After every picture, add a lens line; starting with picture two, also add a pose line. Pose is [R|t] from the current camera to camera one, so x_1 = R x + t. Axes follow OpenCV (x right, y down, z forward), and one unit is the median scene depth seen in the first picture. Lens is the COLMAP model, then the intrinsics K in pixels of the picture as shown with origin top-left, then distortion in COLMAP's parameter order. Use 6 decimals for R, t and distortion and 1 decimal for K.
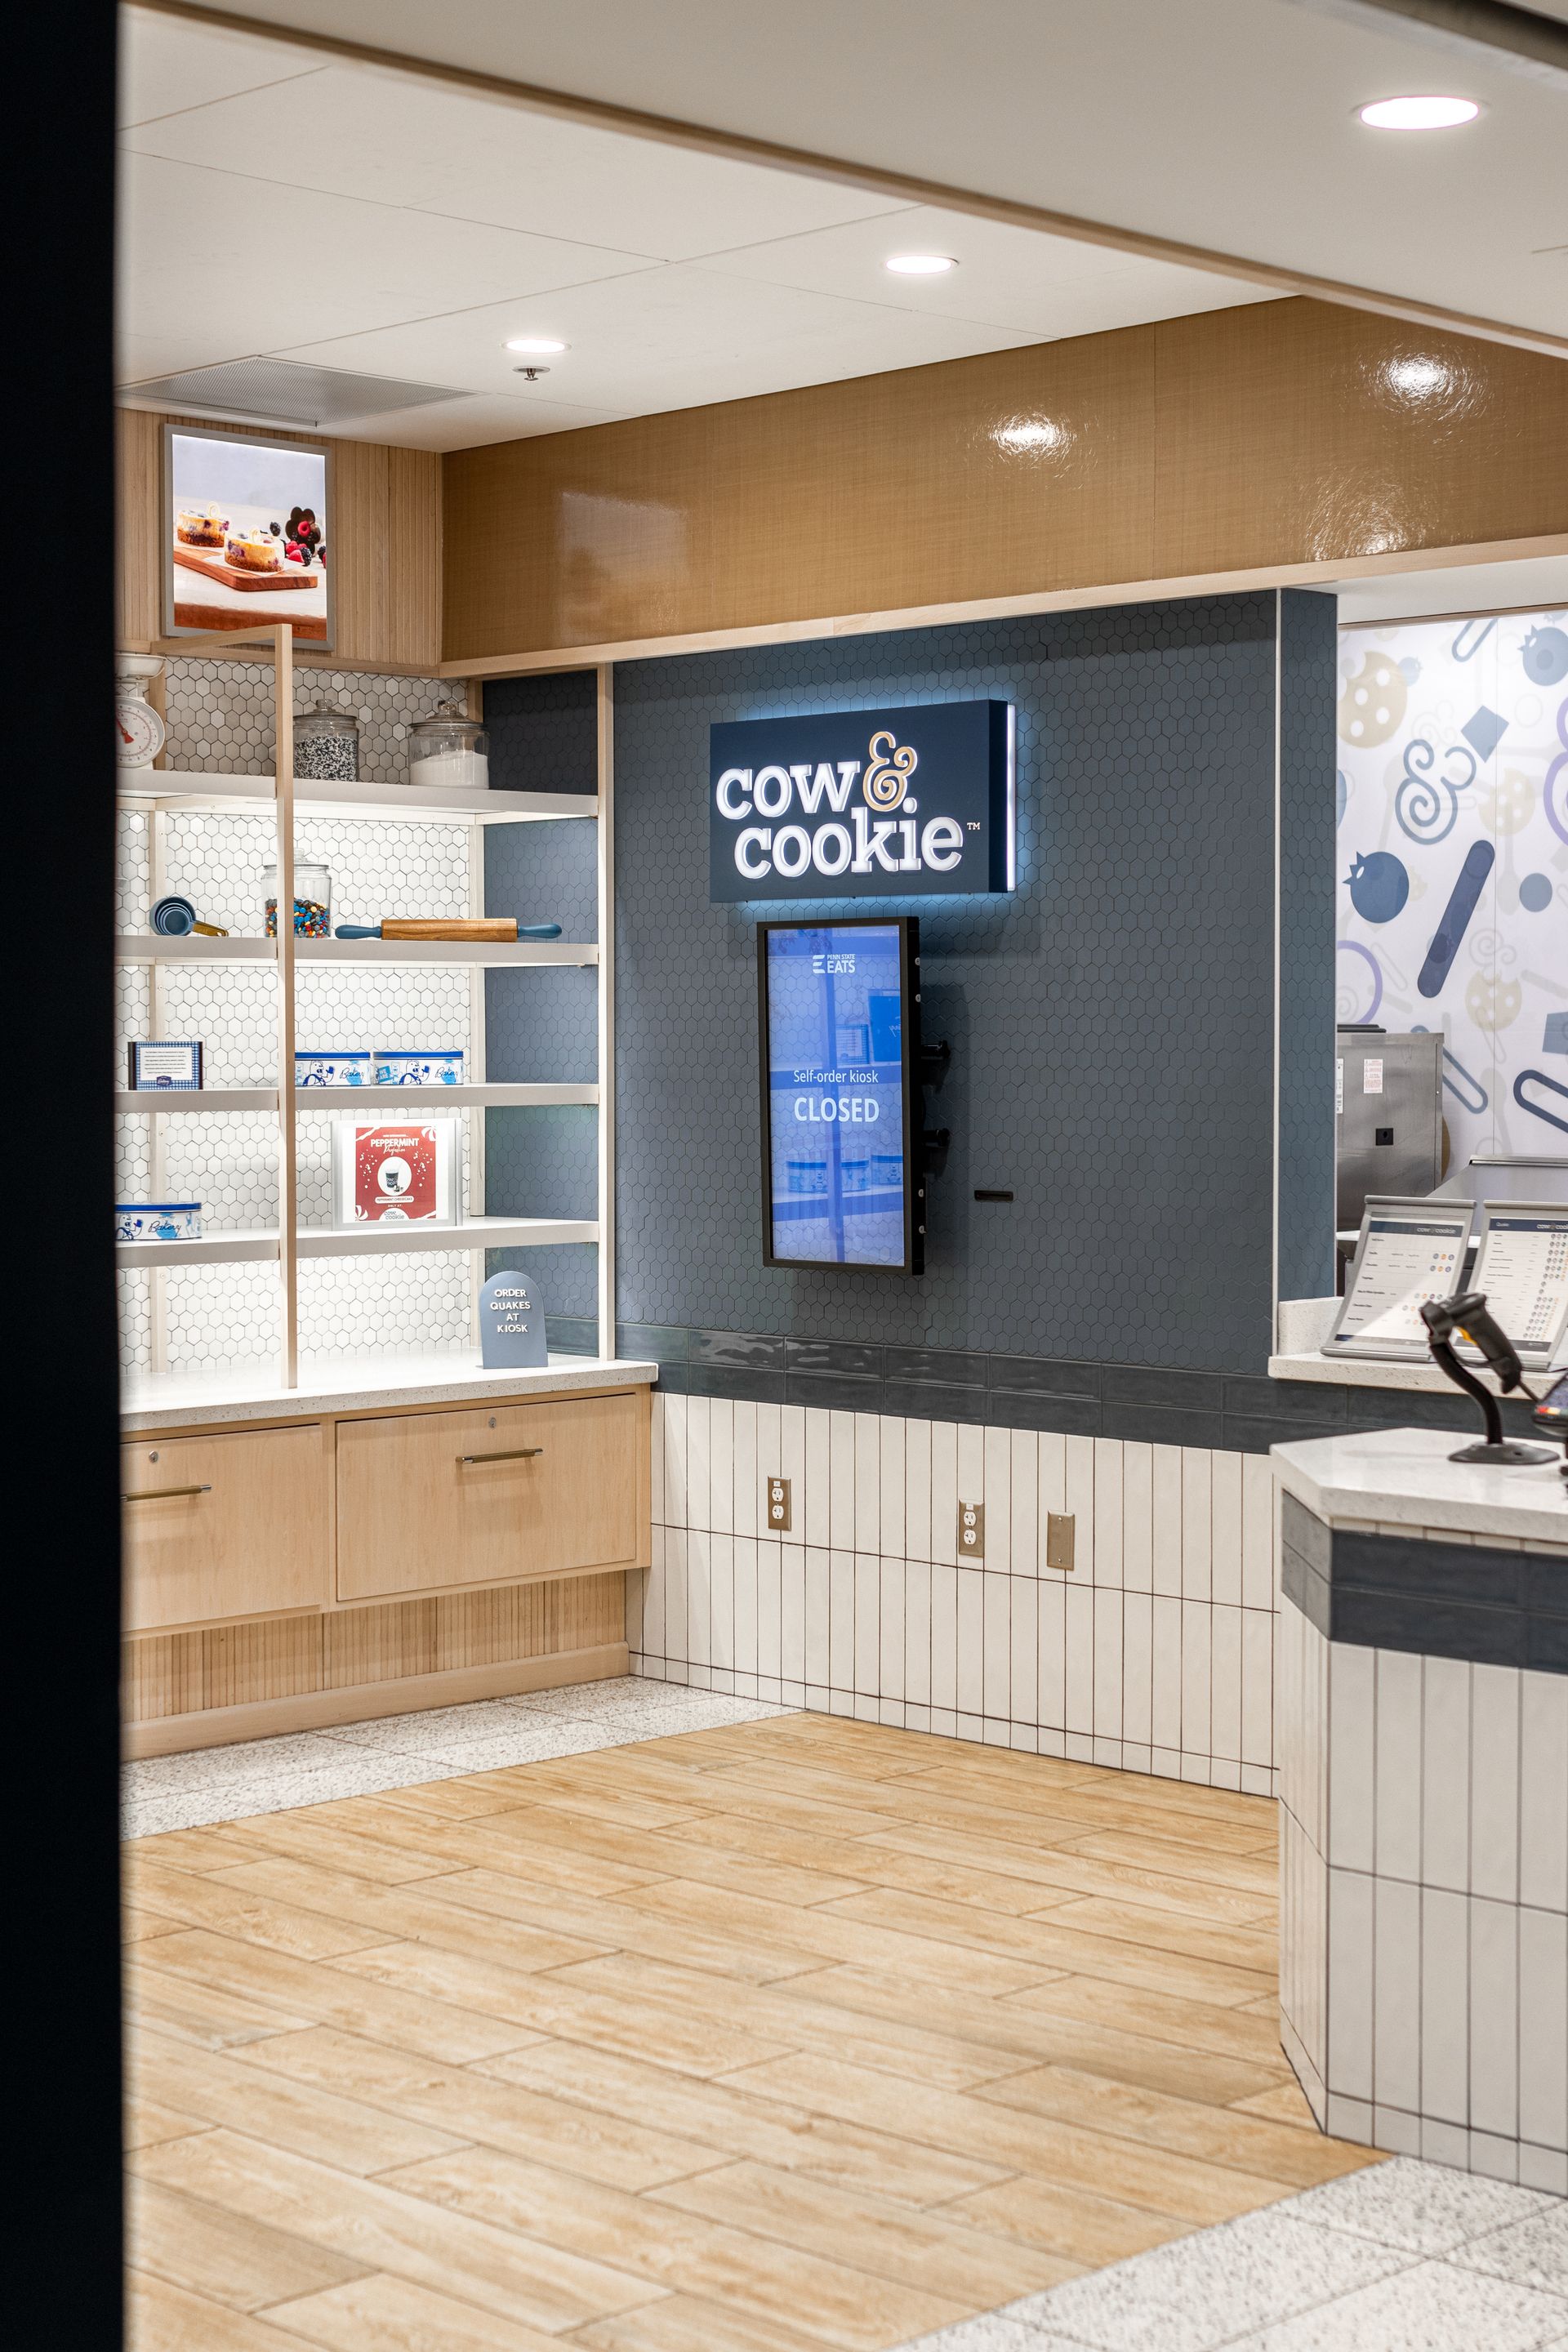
lens RADIAL K [[3789.8, 0, 784.0], [0, 3789.8, 1176.0], [0, 0, 1]] dist [0.001971, 0.039491]
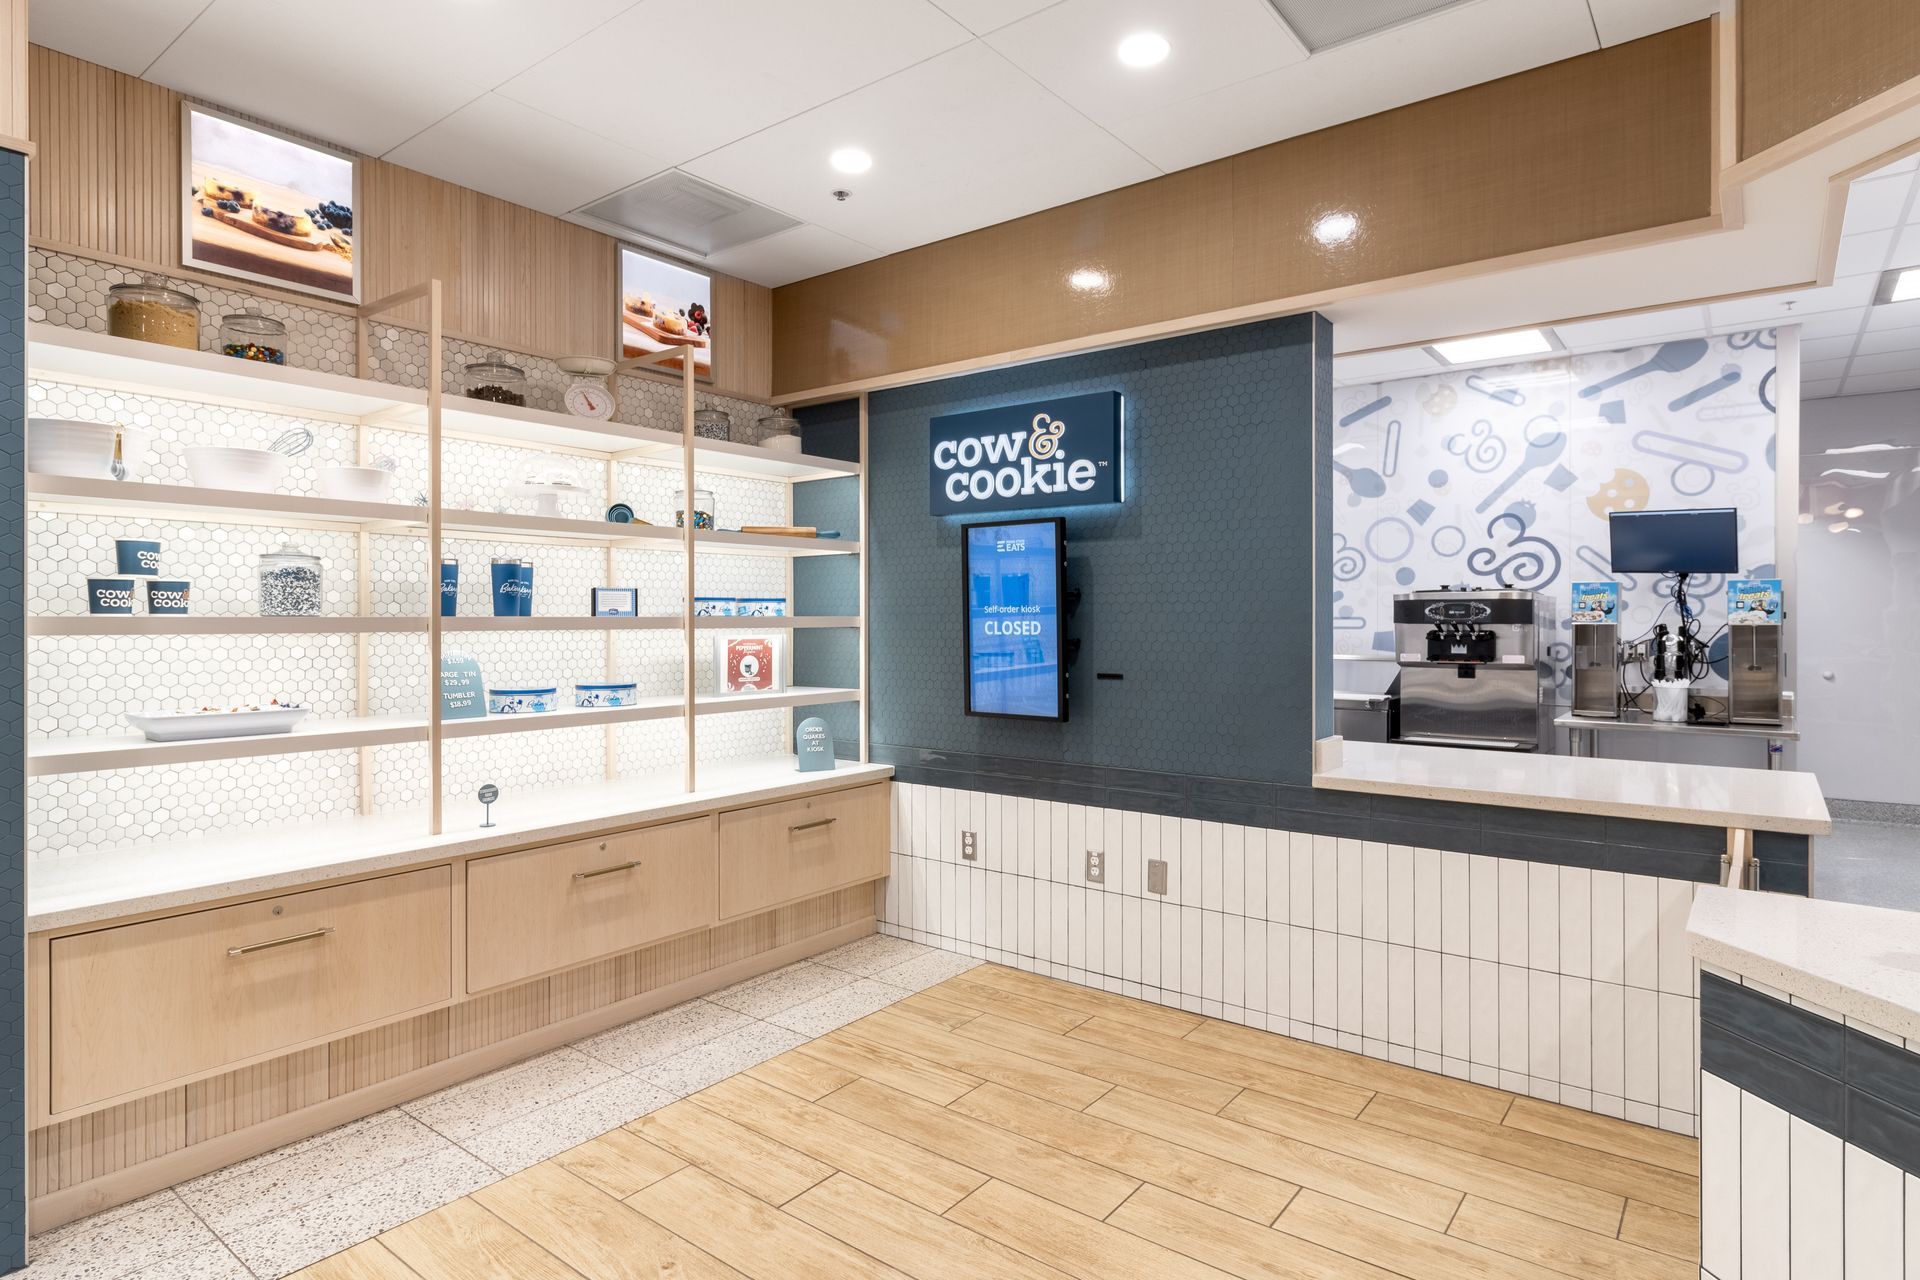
lens RADIAL K [[1046.1, 0, 1011.0], [0, 1046.1, 622.1], [0, 0, 1]] dist [0.003271, 0.000959]
pose [[0.983367, -0.000033, 0.181631, -0.074940], [0.006194, 0.999424, -0.033357, -0.003885], [-0.181525, 0.033927, 0.982801, 0.514564]]
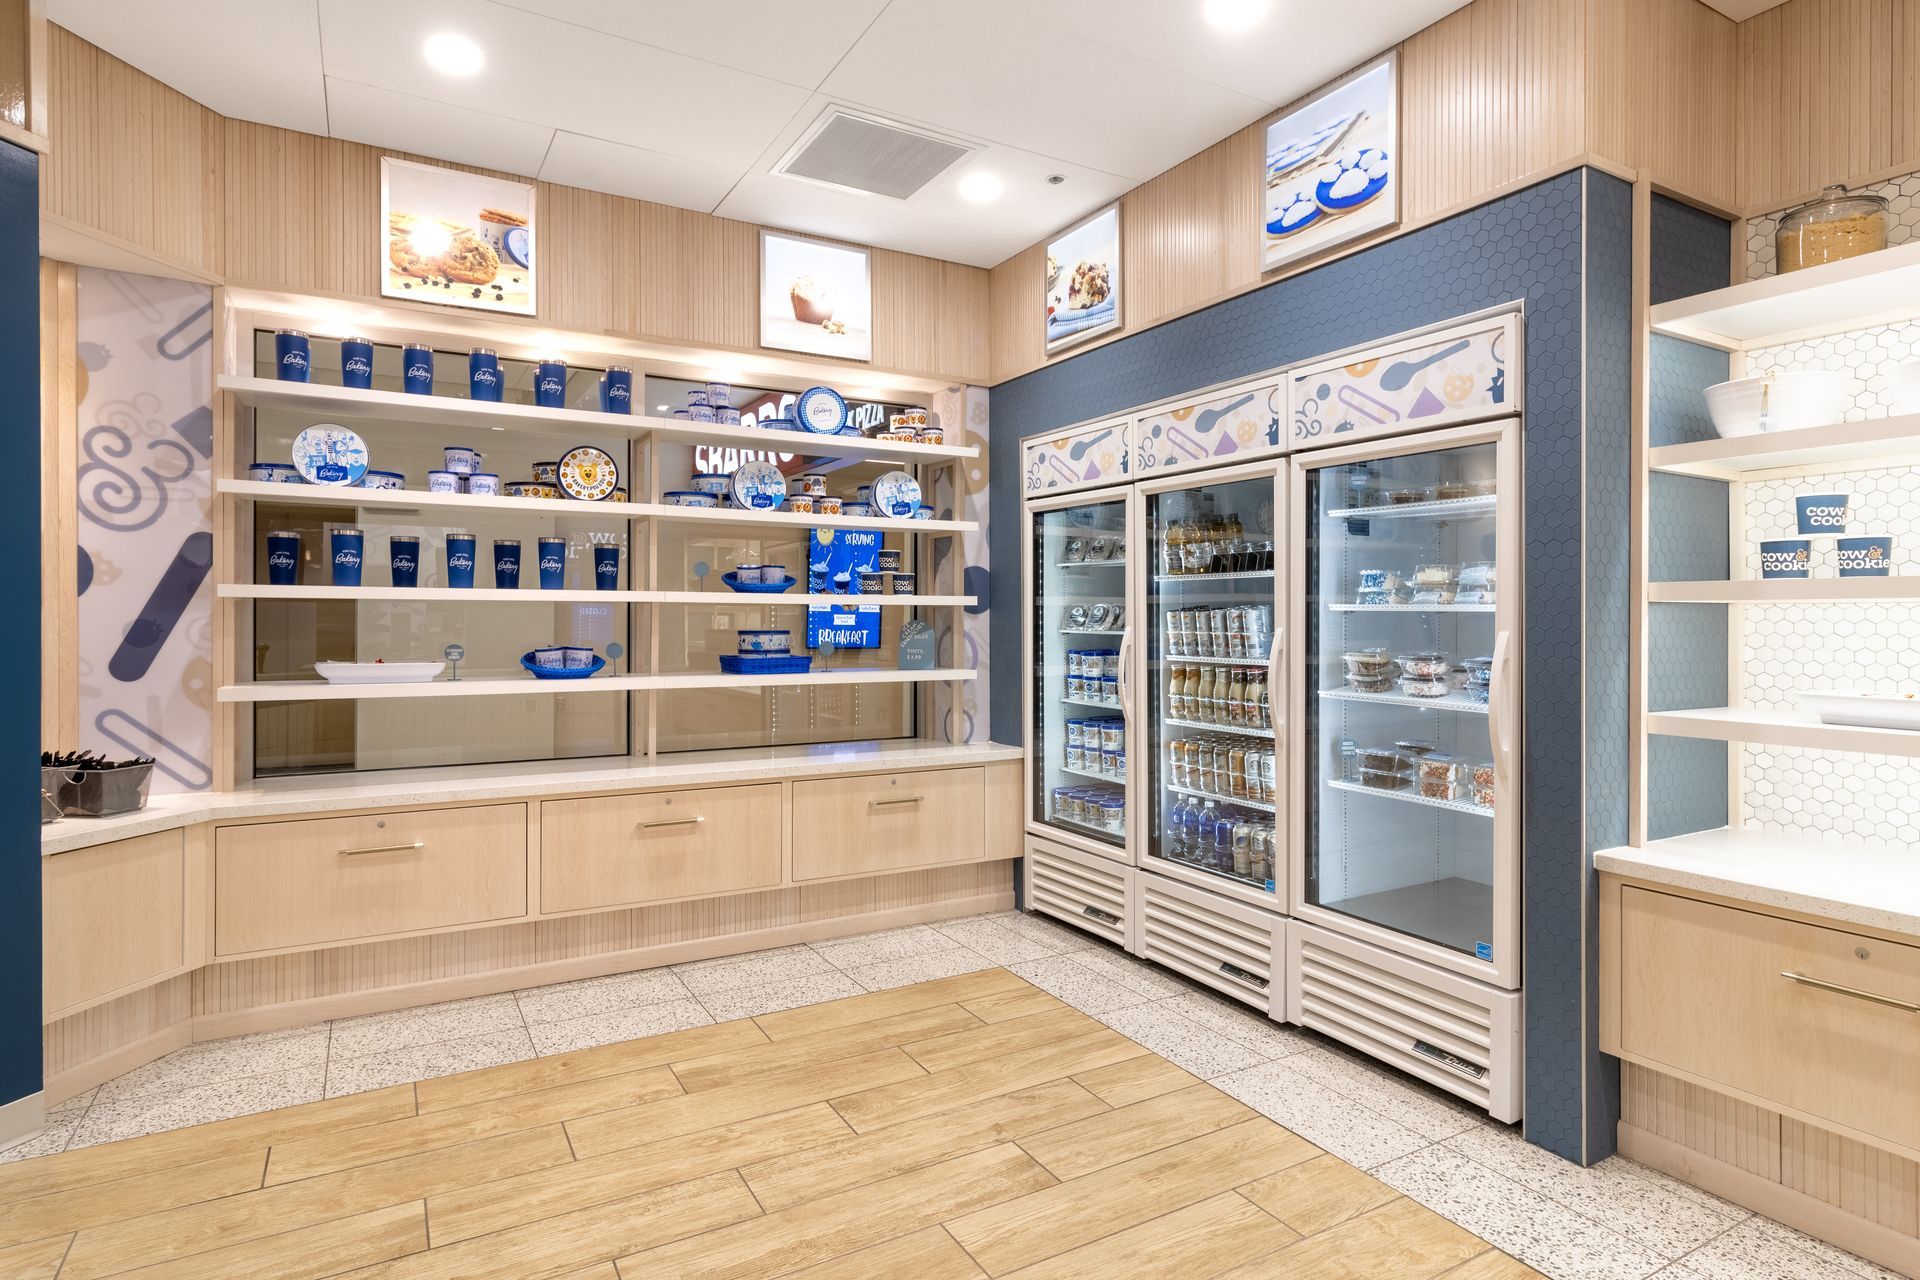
lens RADIAL K [[1046.1, 0, 1011.0], [0, 1046.1, 622.1], [0, 0, 1]] dist [0.003271, 0.000959]
pose [[-0.222559, 0.002551, -0.974916, 0.043061], [-0.036477, 0.999275, 0.010942, -0.001829], [0.974237, 0.037997, -0.222304, 0.716747]]
